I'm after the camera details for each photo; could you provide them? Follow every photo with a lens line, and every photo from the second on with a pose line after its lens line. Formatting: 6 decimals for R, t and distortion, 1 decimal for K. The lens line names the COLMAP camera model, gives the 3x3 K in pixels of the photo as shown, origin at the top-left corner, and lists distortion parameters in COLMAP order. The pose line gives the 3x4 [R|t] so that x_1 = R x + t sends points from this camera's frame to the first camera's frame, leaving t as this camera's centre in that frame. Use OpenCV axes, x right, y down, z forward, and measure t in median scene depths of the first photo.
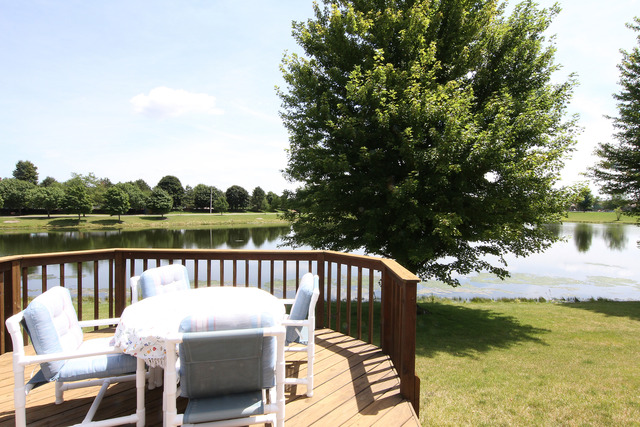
lens RADIAL K [[325.4, 0, 319.7], [0, 325.4, 212.1], [0, 0, 1]] dist [-0.000514, -0.002152]
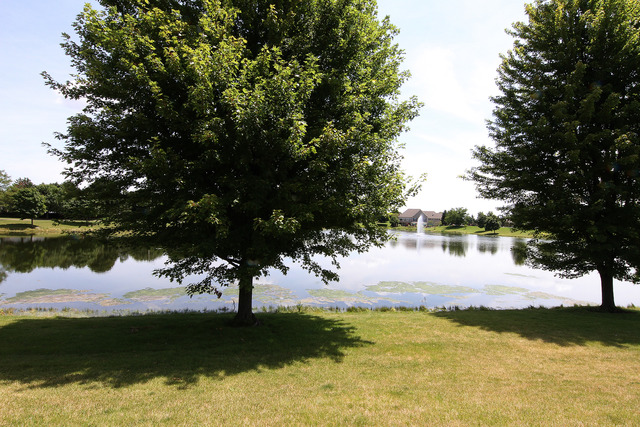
lens RADIAL K [[325.4, 0, 320.0], [0, 325.4, 214.9], [0, 0, 1]] dist [-0.000514, -0.002152]
pose [[0.992355, 0.025082, 0.120843, 0.276032], [-0.021728, 0.999343, -0.028994, 0.032476], [-0.121491, 0.026146, 0.992248, 0.093401]]
